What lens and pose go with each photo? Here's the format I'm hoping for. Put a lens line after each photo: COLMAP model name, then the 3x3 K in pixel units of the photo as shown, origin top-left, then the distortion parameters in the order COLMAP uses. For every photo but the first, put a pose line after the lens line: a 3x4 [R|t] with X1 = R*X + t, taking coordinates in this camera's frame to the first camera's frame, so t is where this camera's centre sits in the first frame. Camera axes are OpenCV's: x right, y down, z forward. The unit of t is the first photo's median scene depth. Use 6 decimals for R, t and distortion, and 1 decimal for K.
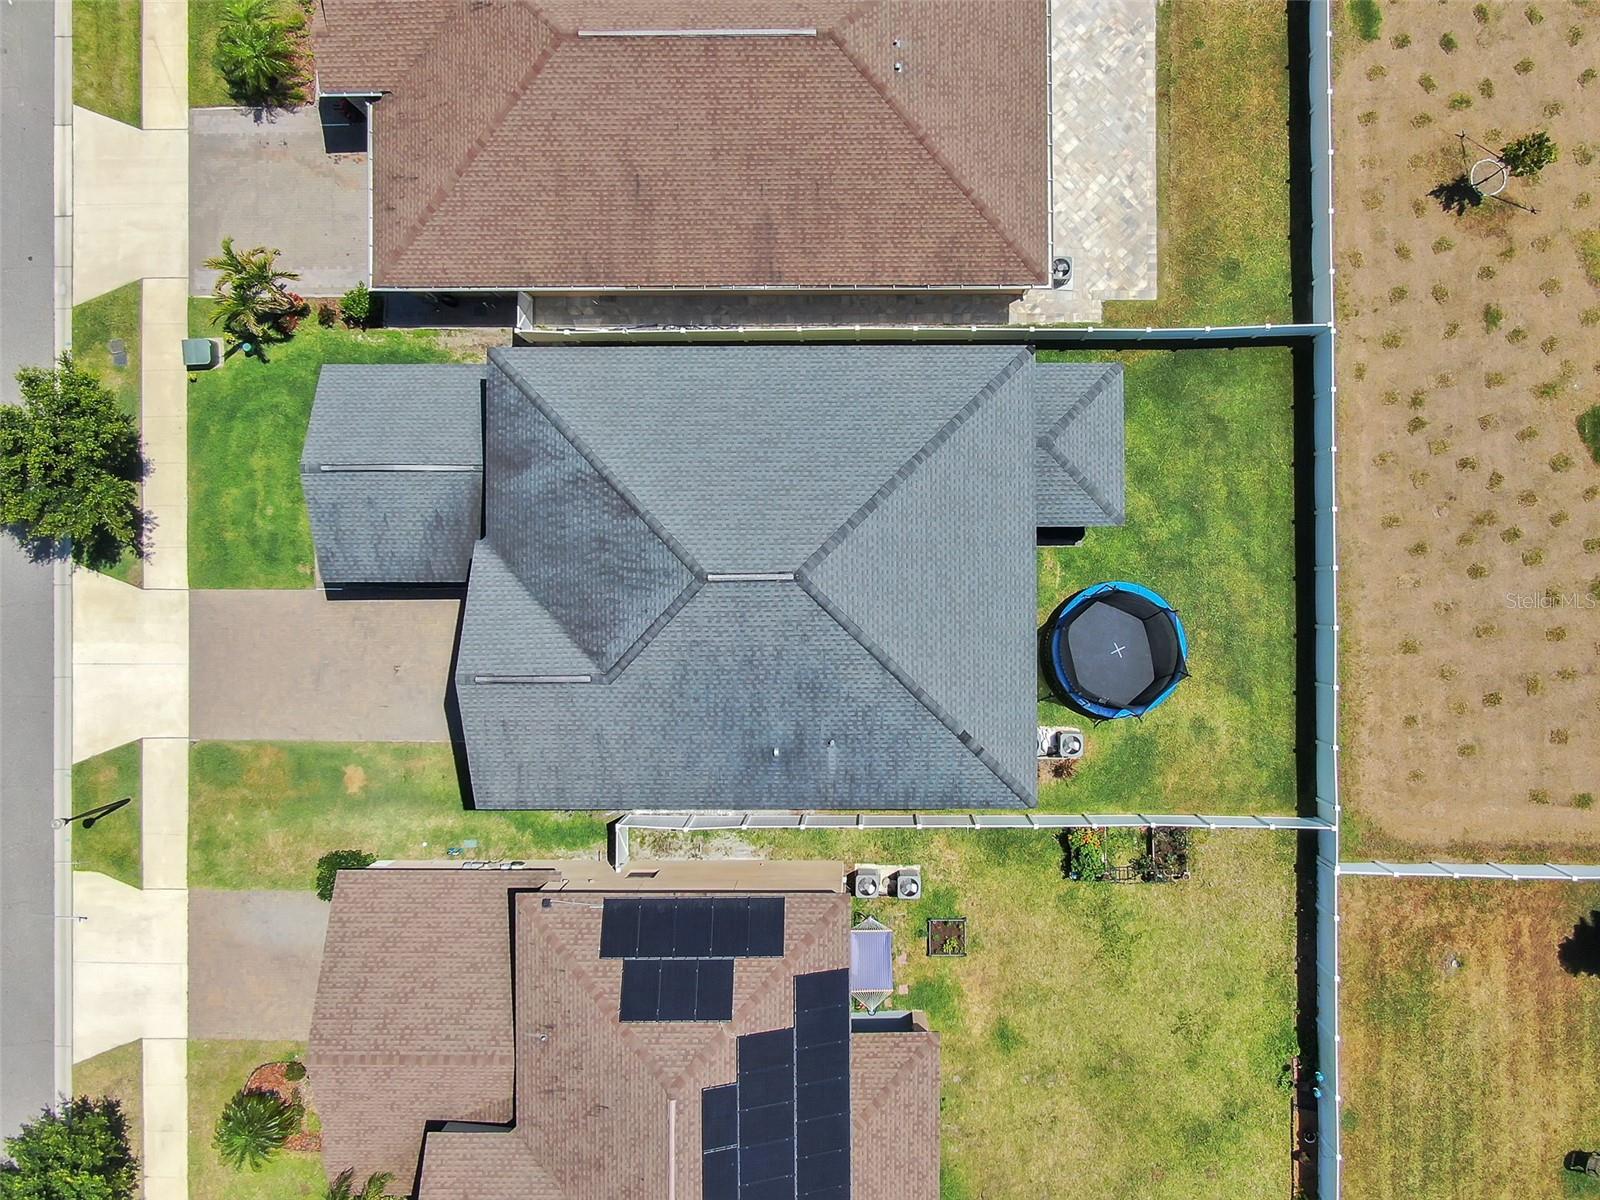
lens RADIAL K [[1357.1, 0, 866.8], [0, 1357.1, 569.4], [0, 0, 1]] dist [-0.008954, -0.001387]
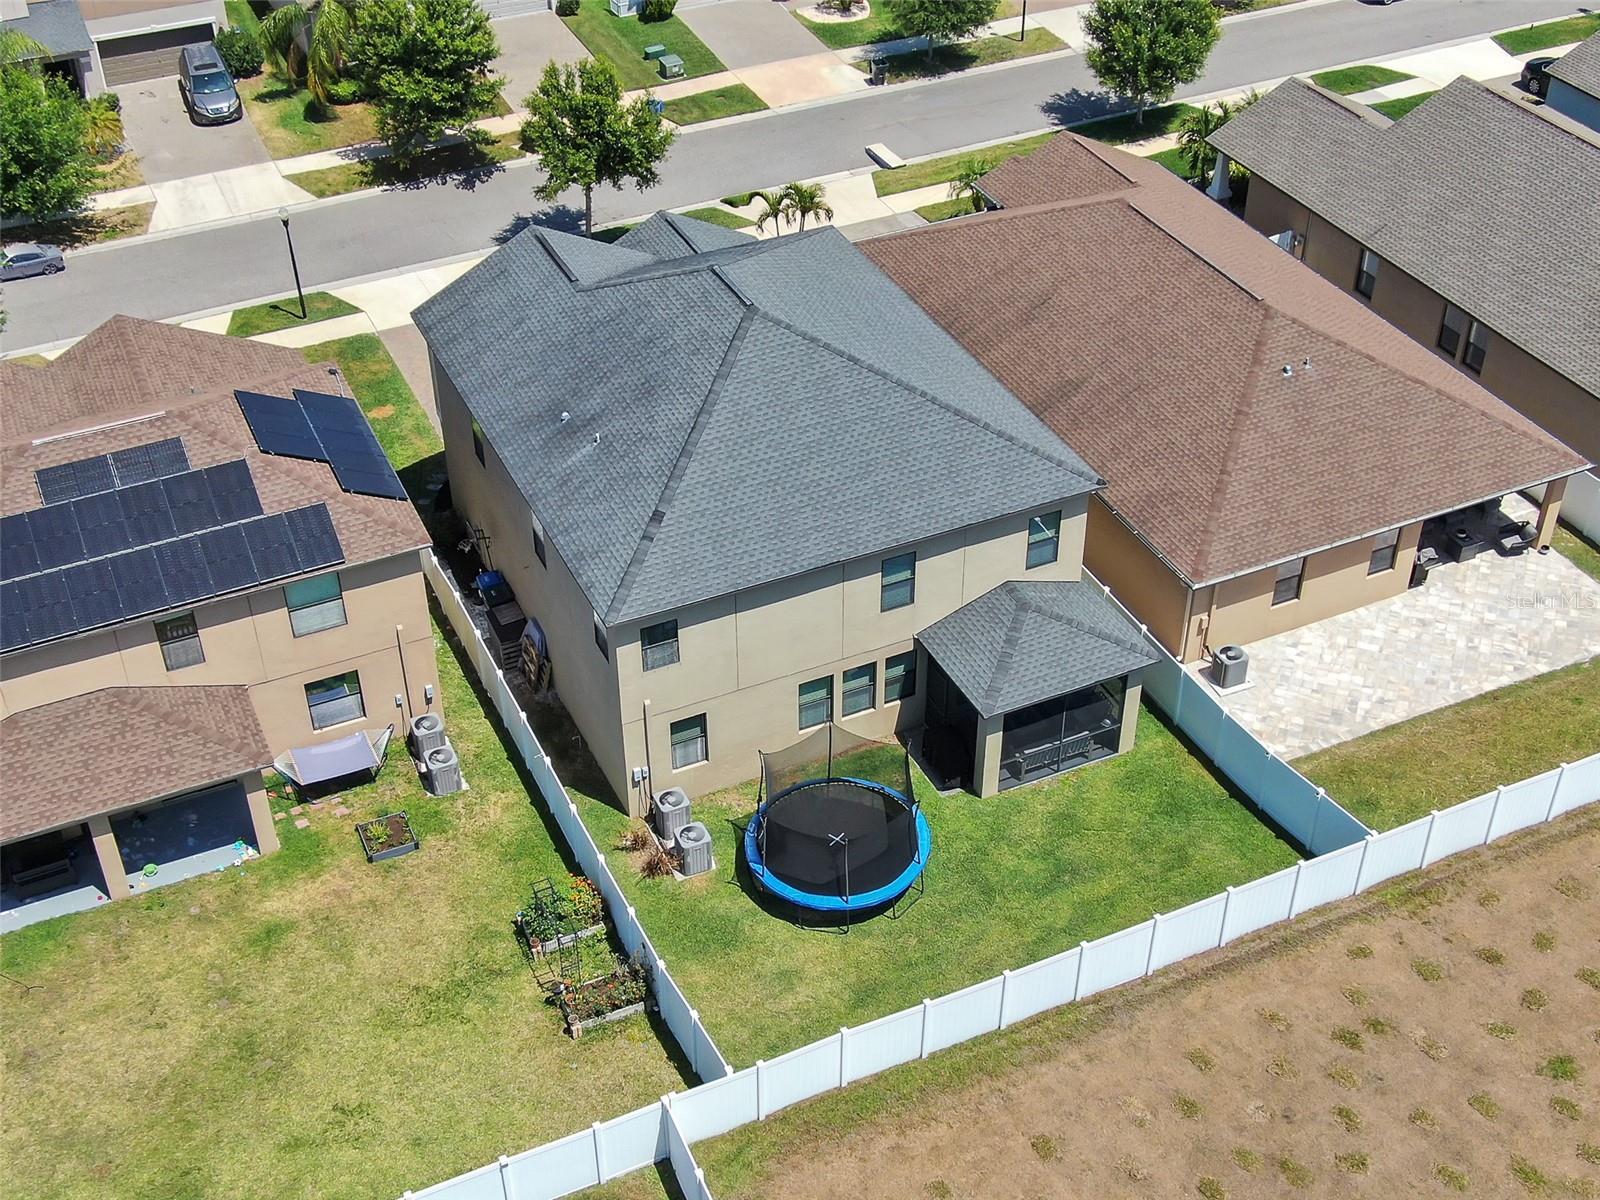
lens RADIAL K [[1955.5, 0, 800.0], [0, 1955.5, 600.0], [0, 0, 1]] dist [0.012761, -0.032756]
pose [[0.419724, 0.543649, -0.726827, 0.855126], [-0.907440, 0.268626, -0.323098, 0.375329], [0.019592, 0.795164, 0.606078, 0.255471]]
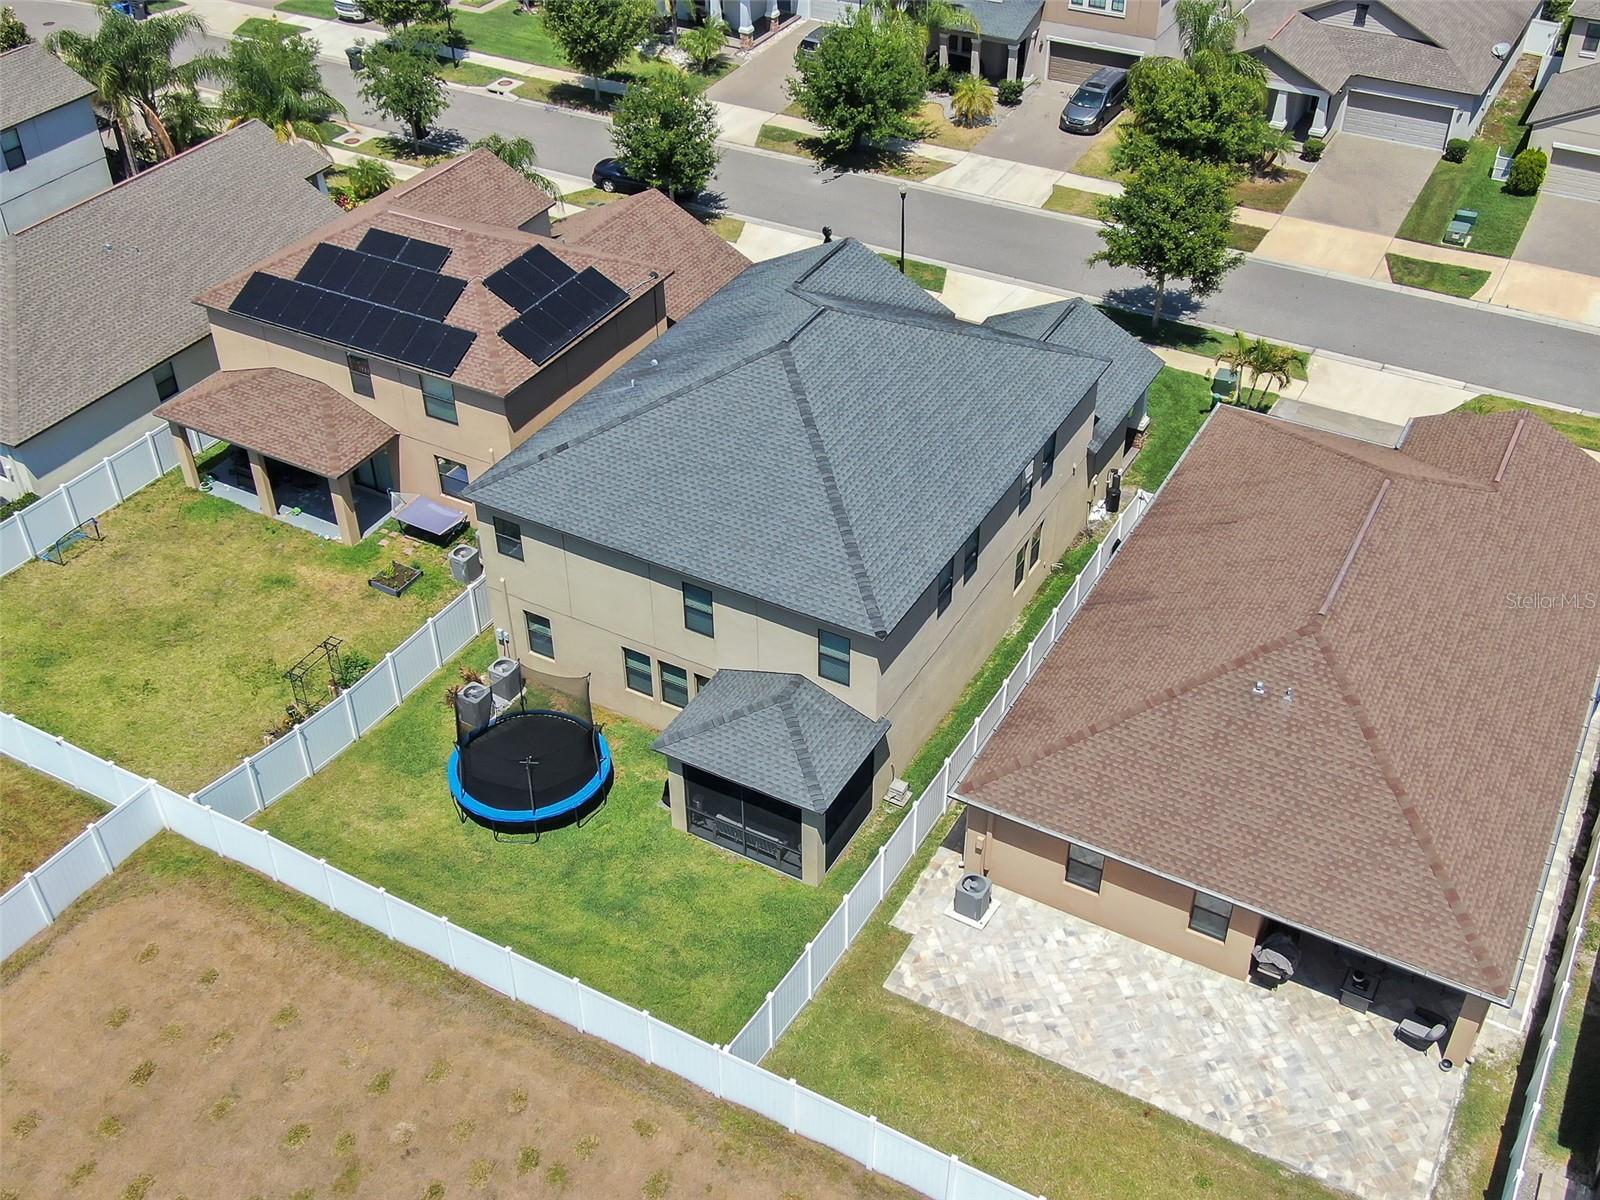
lens RADIAL K [[1680.9, 0, 800.0], [0, 1680.9, 600.0], [0, 0, 1]] dist [0.008106, -0.006568]
pose [[-0.493125, 0.530666, -0.689363, 0.751982], [-0.869827, -0.286971, 0.401309, -0.466066], [0.015134, 0.797522, 0.603100, 0.289844]]
